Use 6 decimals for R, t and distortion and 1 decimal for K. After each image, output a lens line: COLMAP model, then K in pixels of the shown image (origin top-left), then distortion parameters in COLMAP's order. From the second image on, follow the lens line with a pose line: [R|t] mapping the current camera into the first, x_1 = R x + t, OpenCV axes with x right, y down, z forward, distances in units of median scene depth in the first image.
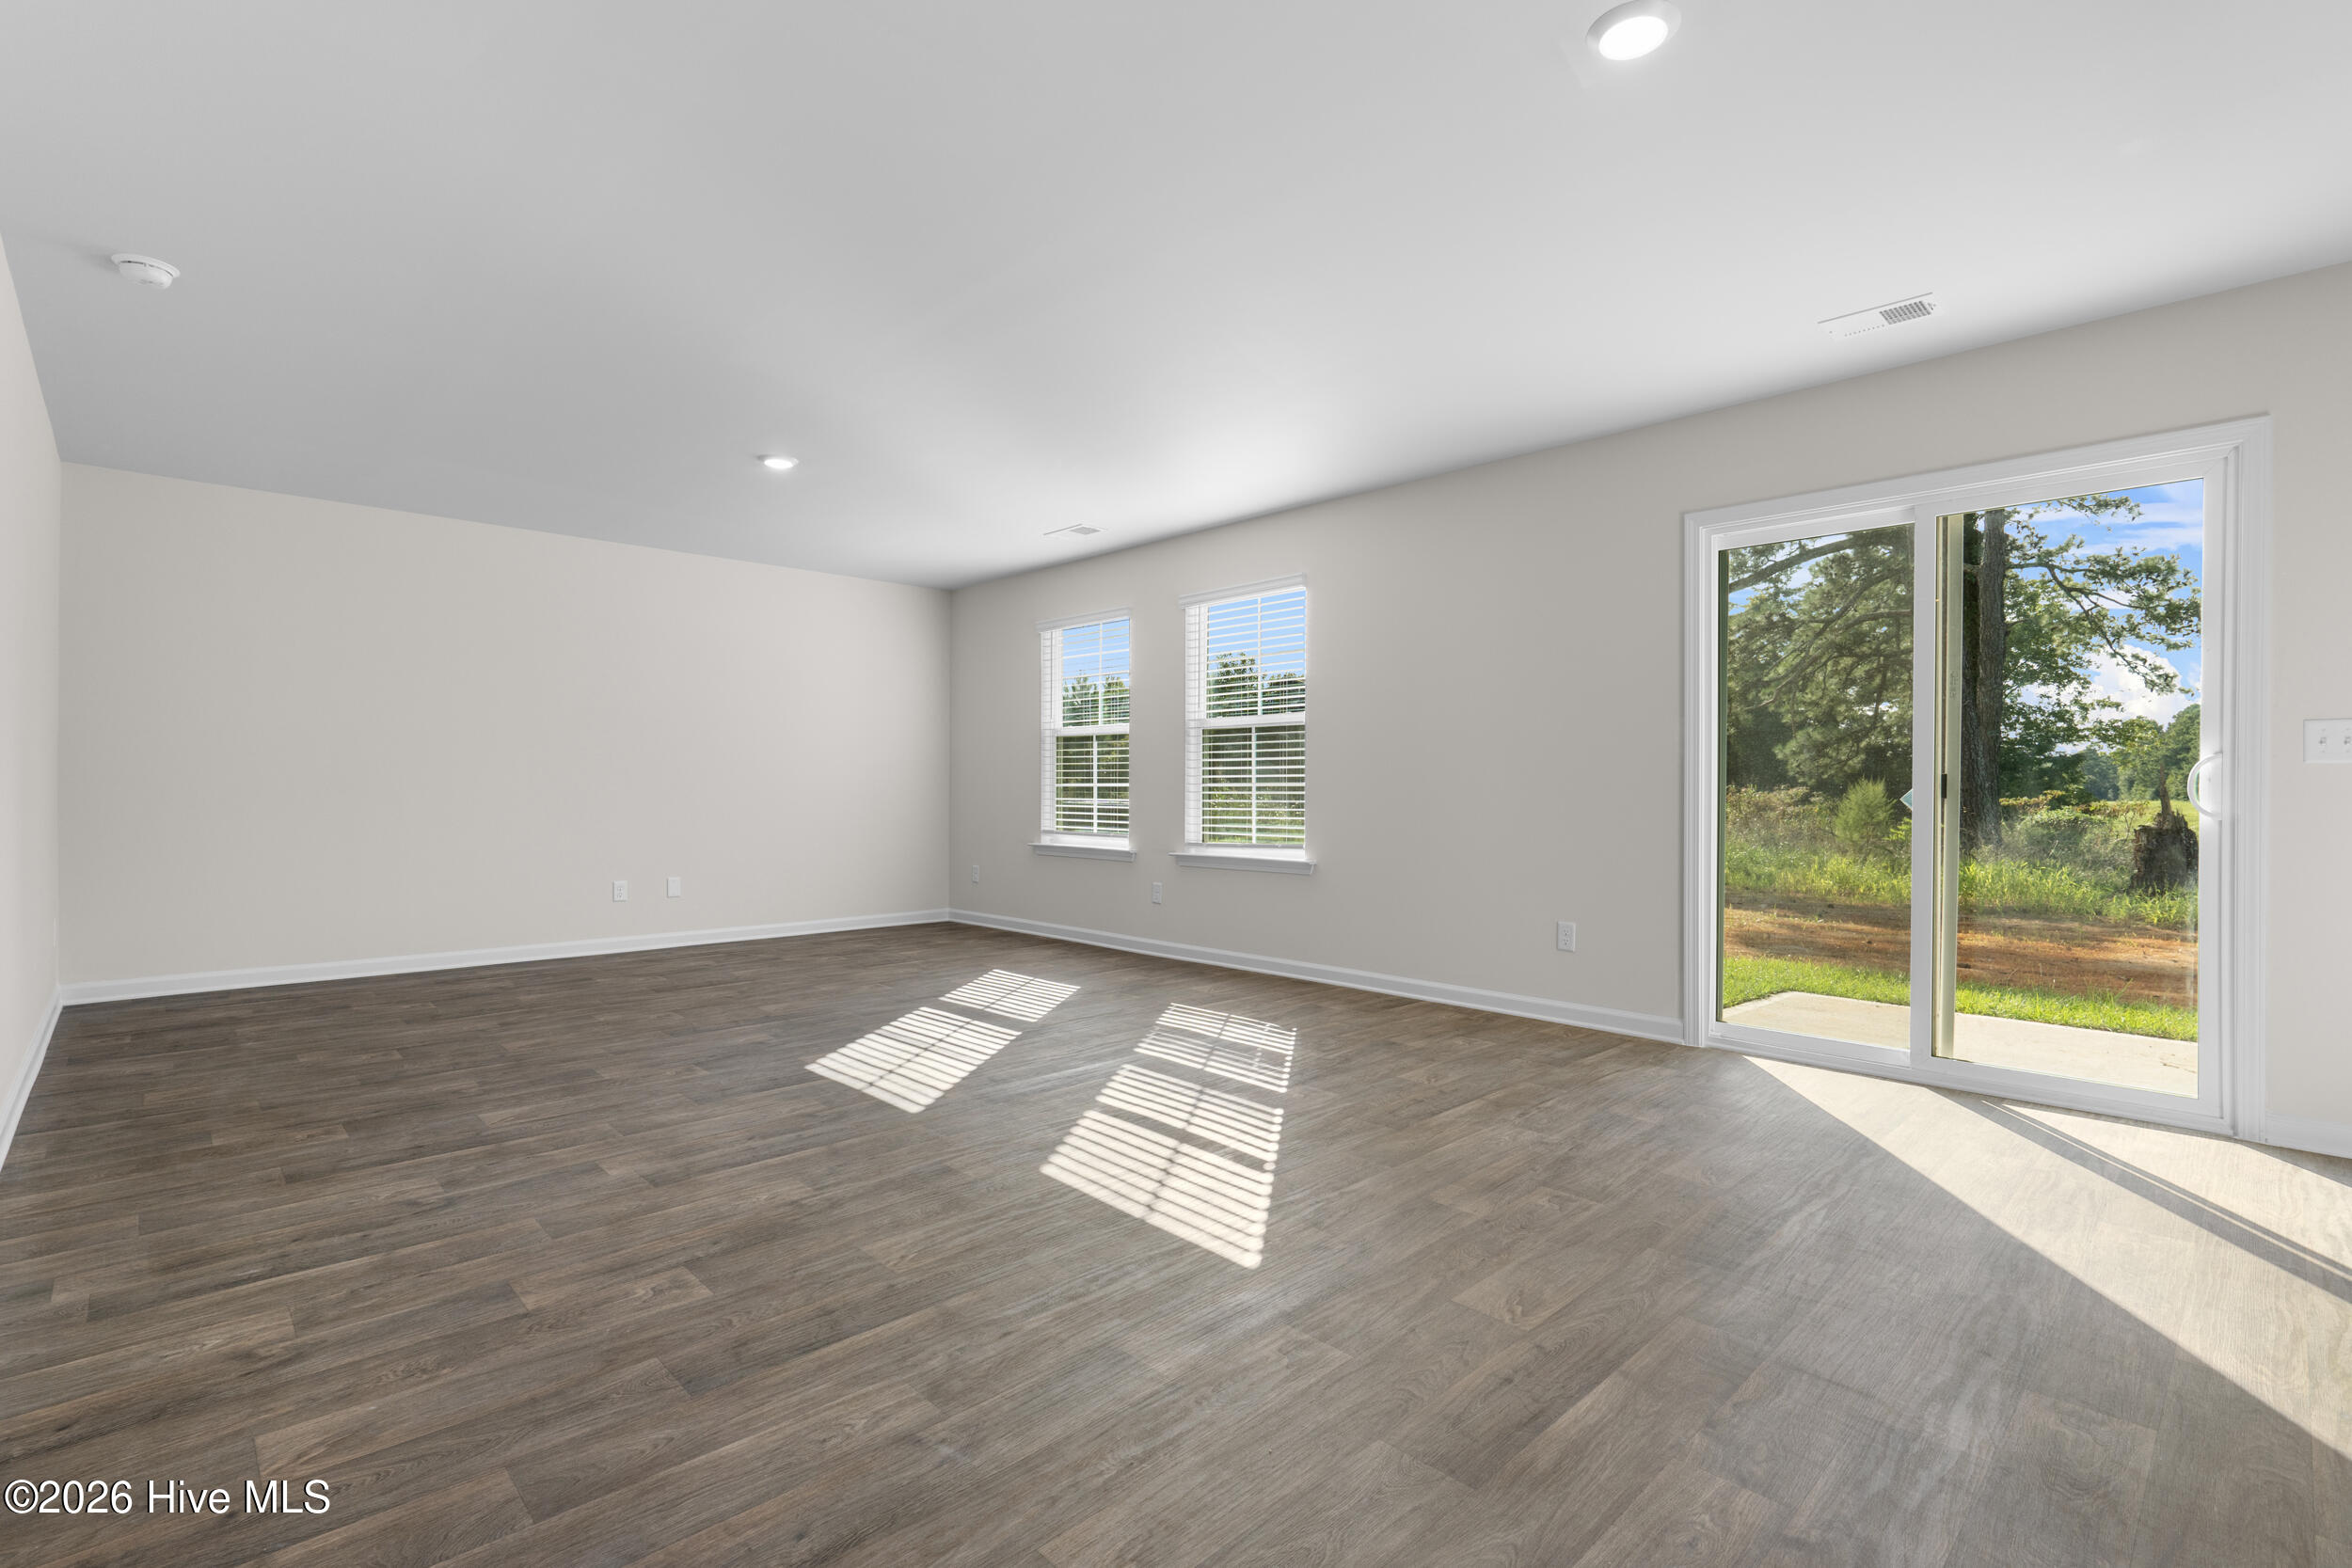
lens RADIAL K [[1079.1, 0, 1163.3], [0, 1079.1, 764.6], [0, 0, 1]] dist [-0.005931, -0.000689]
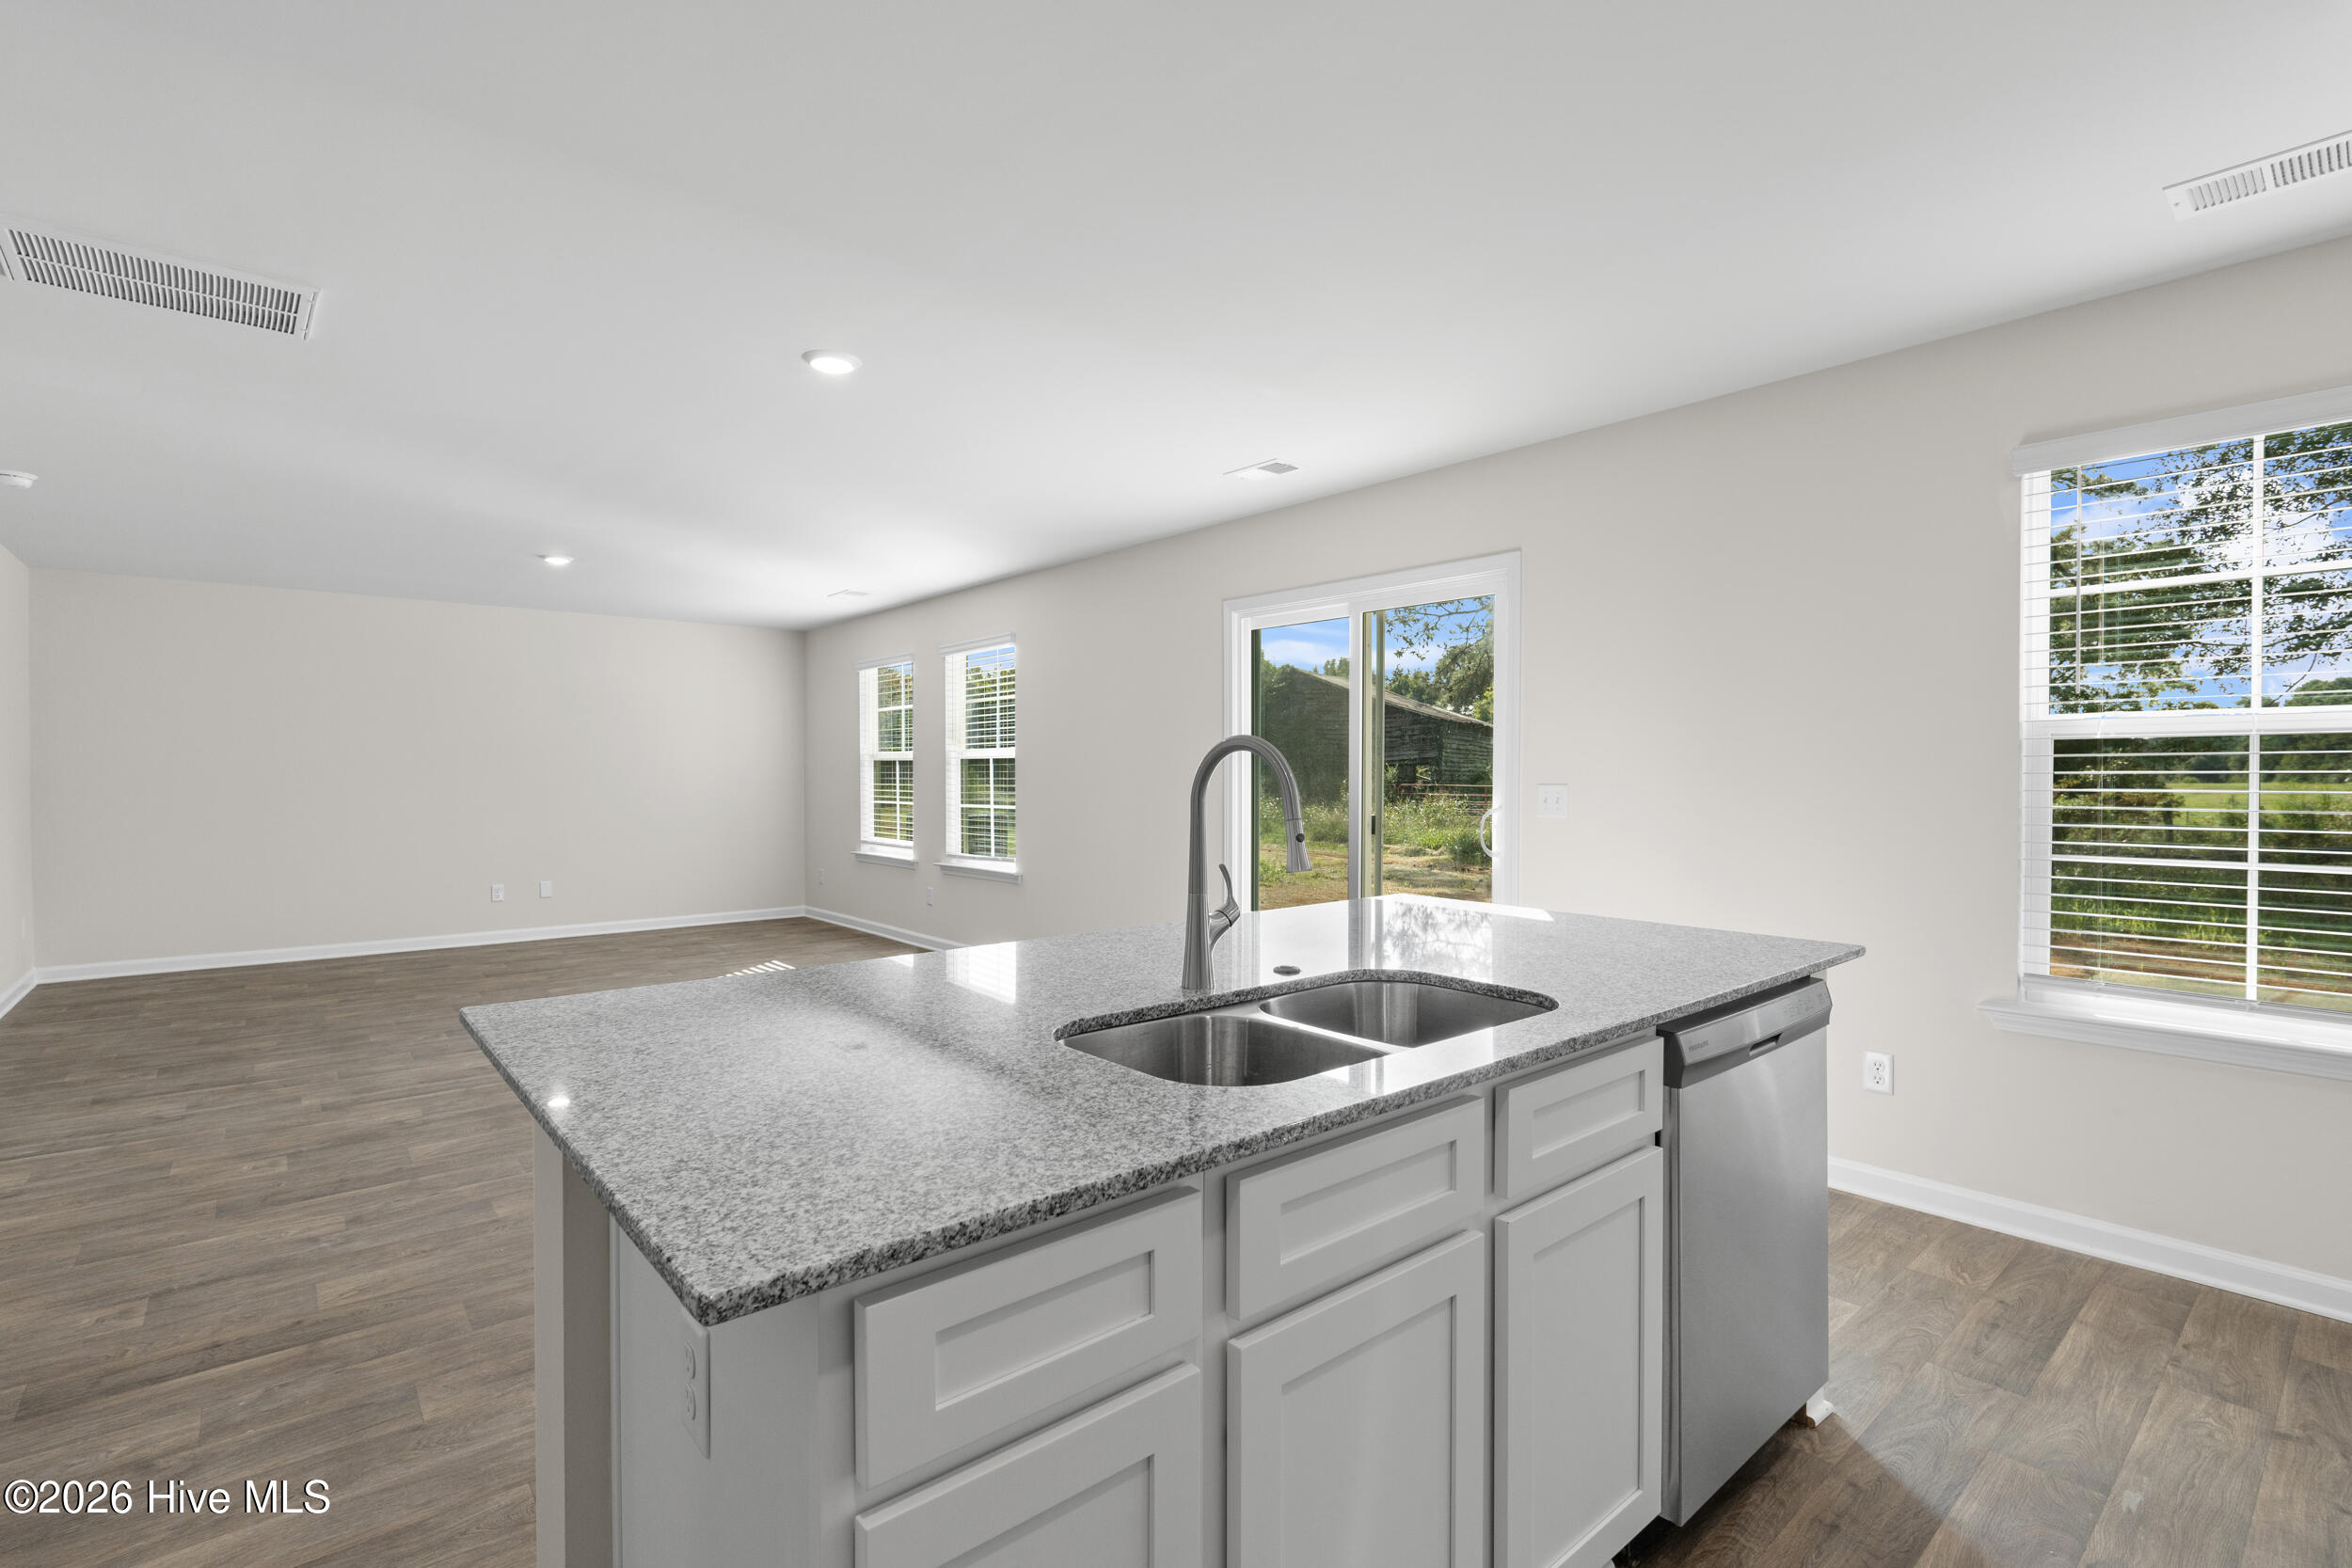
lens RADIAL K [[1079.1, 0, 1160.6], [0, 1079.1, 767.7], [0, 0, 1]] dist [-0.005931, -0.000689]
pose [[0.997963, -0.004381, -0.063639, 0.558302], [0.005484, 0.999838, 0.017166, -0.071599], [0.063554, -0.017480, 0.997825, -0.283492]]
